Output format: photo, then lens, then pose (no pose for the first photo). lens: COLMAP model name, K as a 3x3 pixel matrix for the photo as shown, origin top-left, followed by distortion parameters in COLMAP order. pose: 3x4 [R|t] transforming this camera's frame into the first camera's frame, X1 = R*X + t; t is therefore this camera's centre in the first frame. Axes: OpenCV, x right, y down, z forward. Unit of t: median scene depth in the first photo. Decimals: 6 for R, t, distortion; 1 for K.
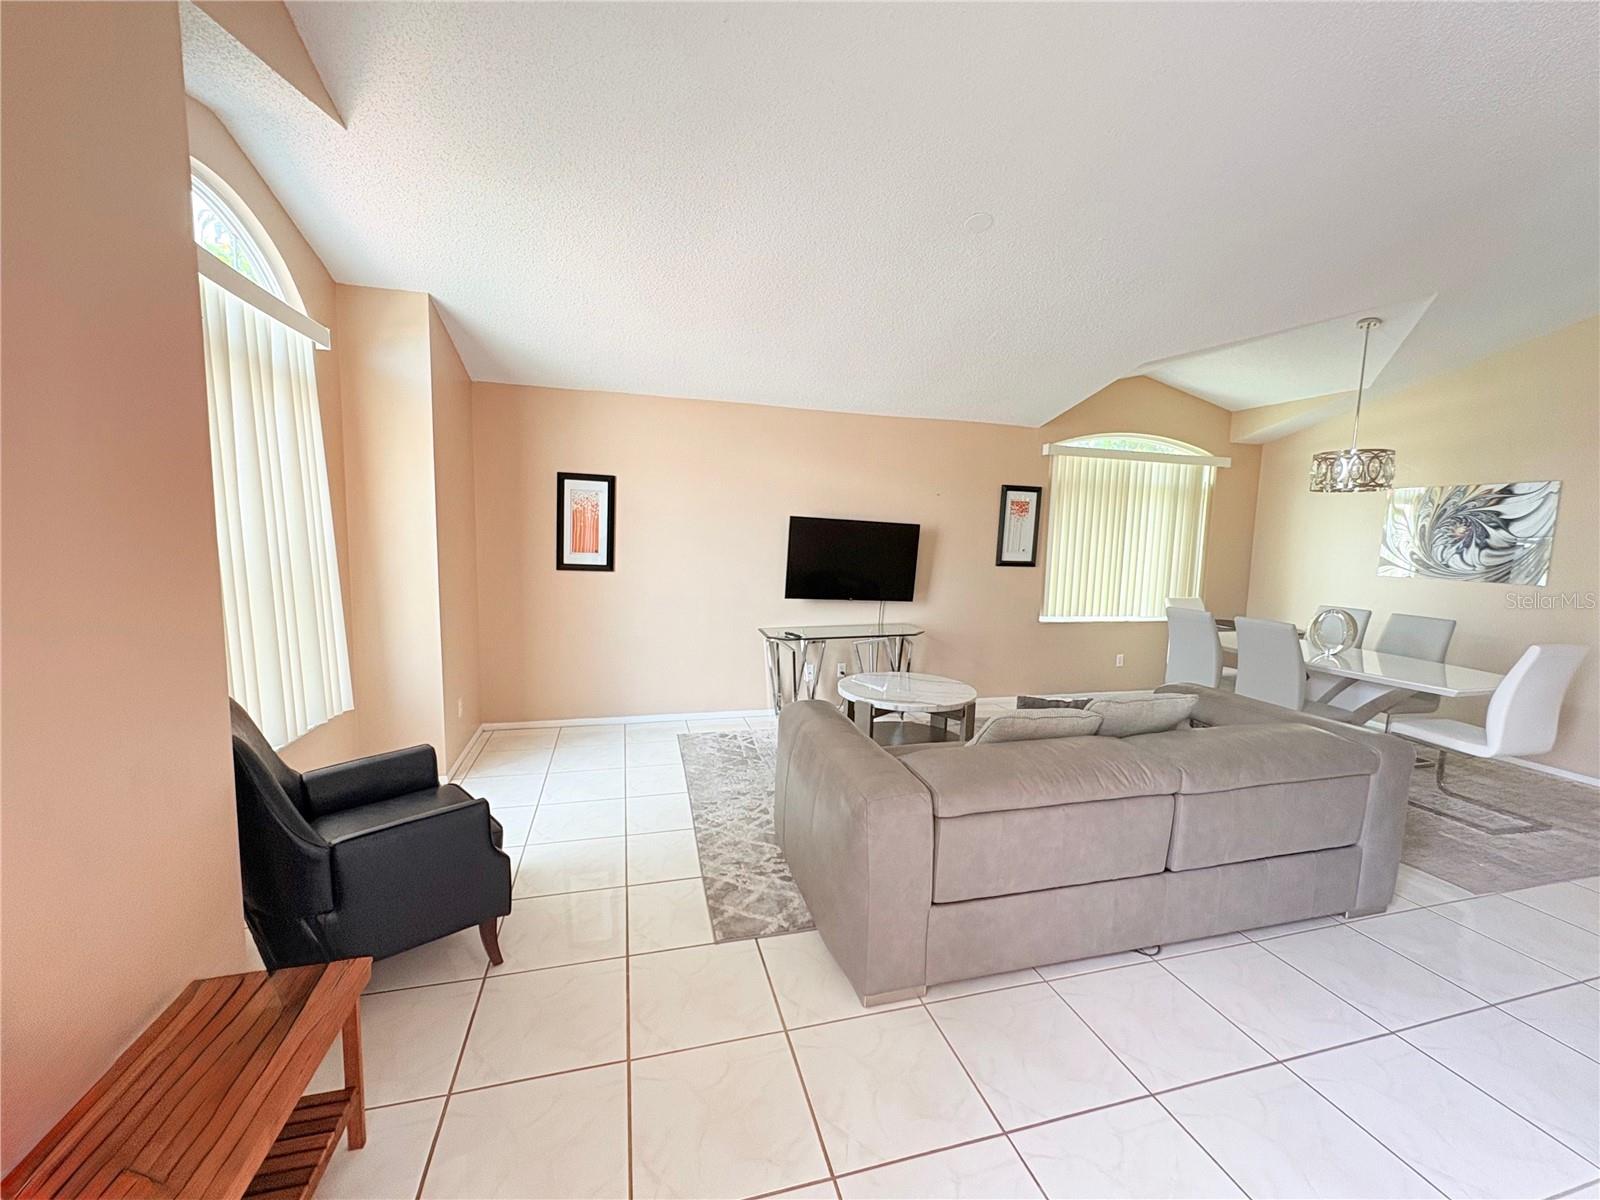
lens RADIAL K [[640.7, 0, 800.0], [0, 640.7, 600.0], [0, 0, 1]] dist [-0.000034, -0.000146]
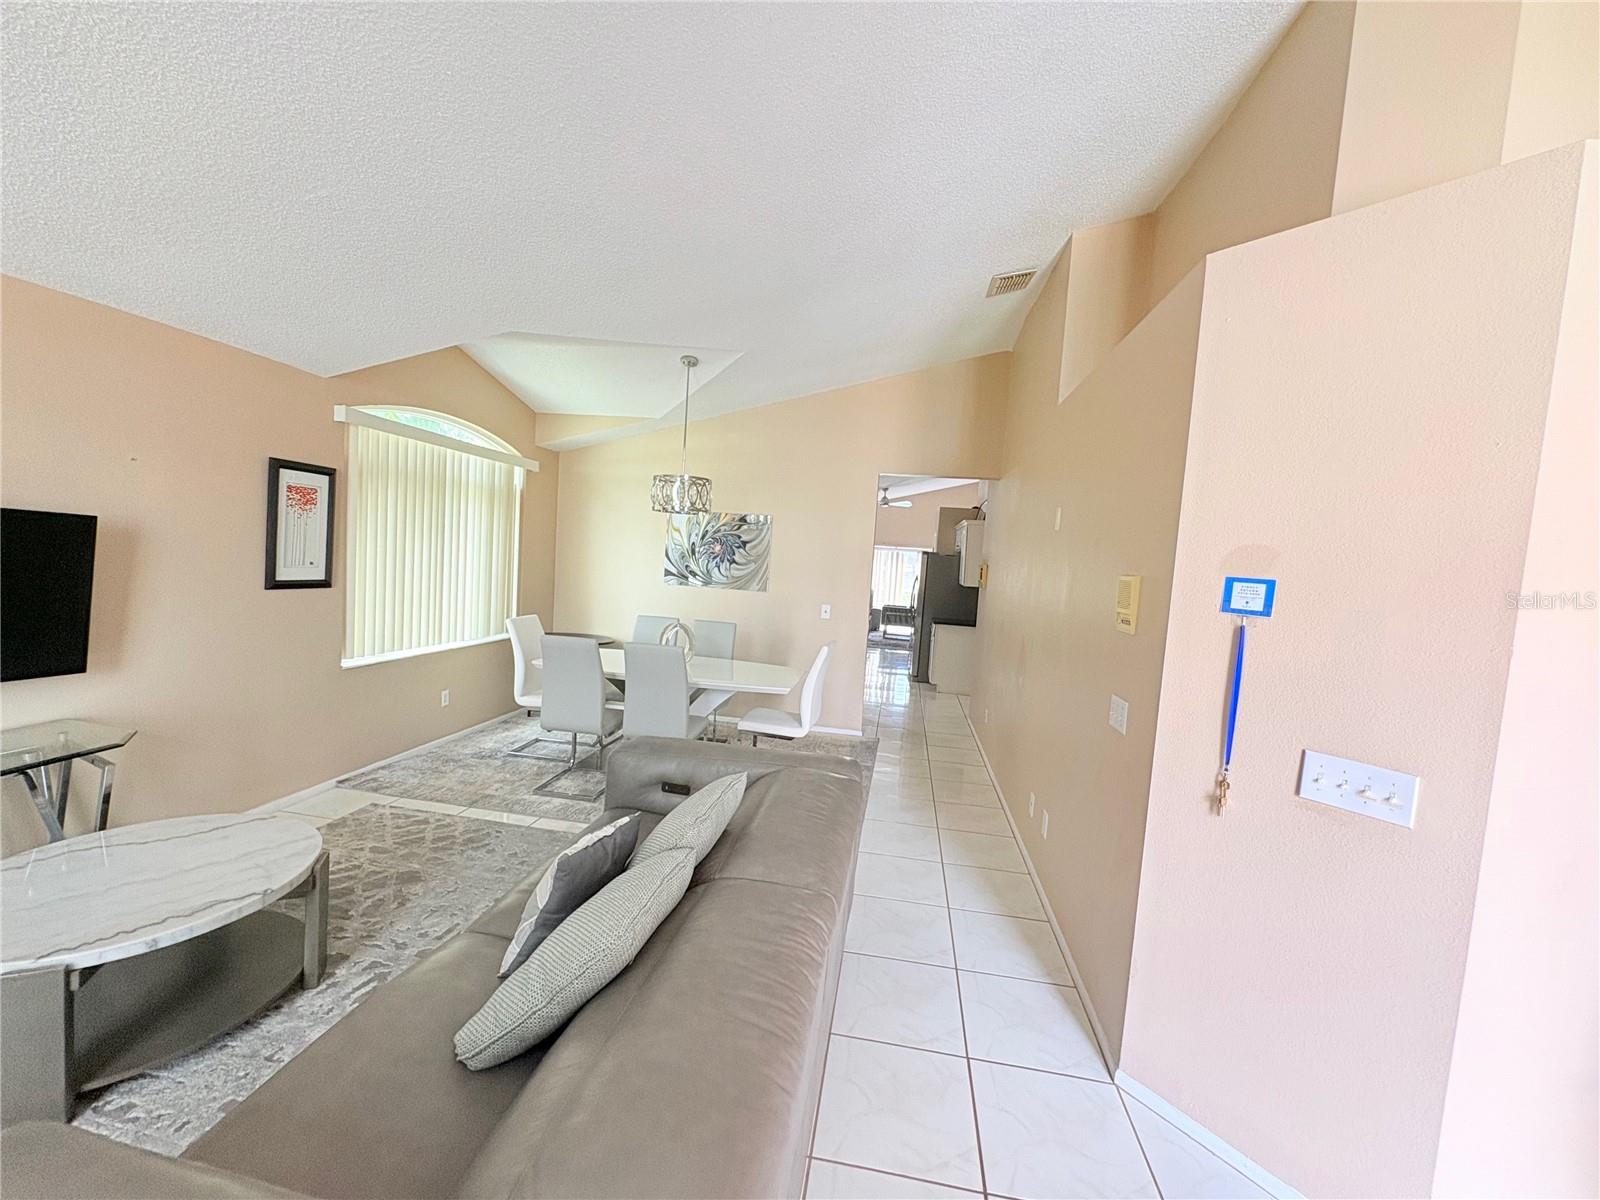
lens RADIAL K [[640.7, 0, 800.0], [0, 640.7, 600.0], [0, 0, 1]] dist [-0.000034, -0.000146]
pose [[0.414857, -0.059394, 0.907946, -0.048803], [0.042149, 0.998050, 0.046029, -0.065469], [-0.908910, 0.019174, 0.416552, 0.372873]]
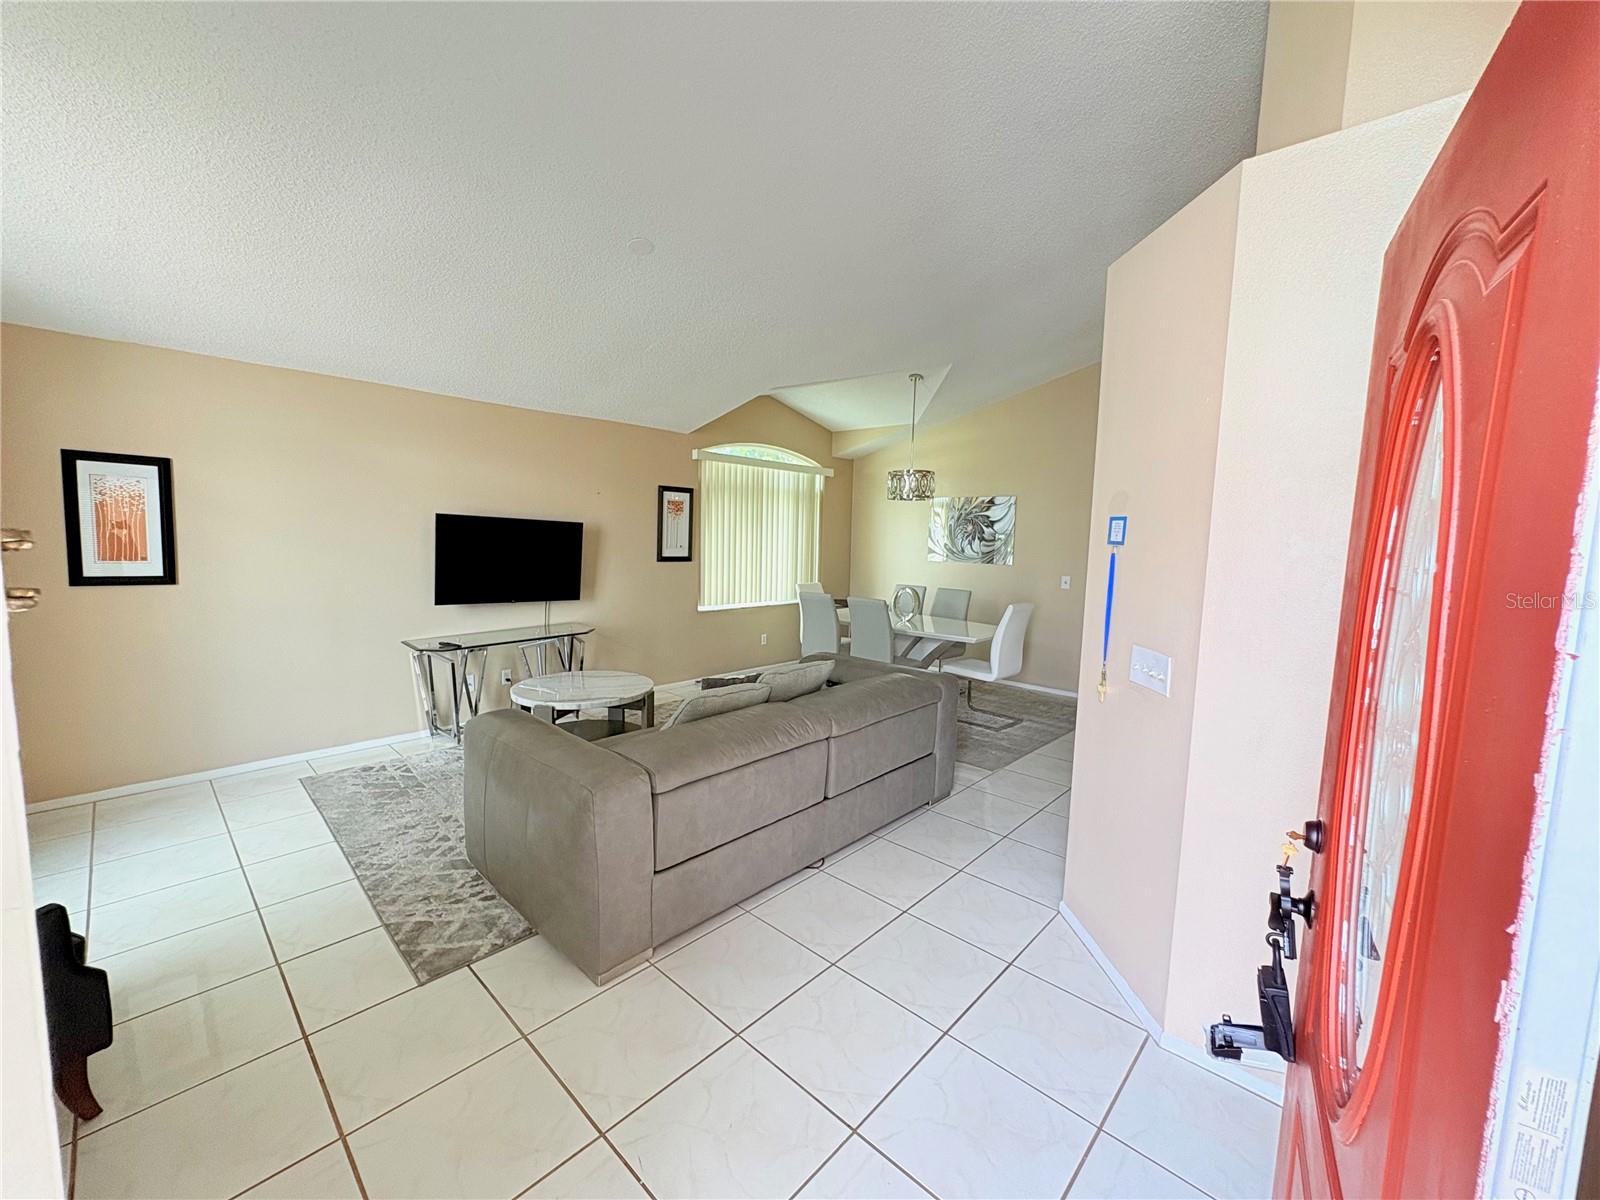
lens RADIAL K [[640.7, 0, 800.0], [0, 640.7, 600.0], [0, 0, 1]] dist [-0.000034, -0.000146]
pose [[0.853220, -0.060018, 0.518087, -0.060830], [0.054094, 0.998183, 0.026549, -0.006656], [-0.518739, 0.005373, 0.854916, -0.040345]]
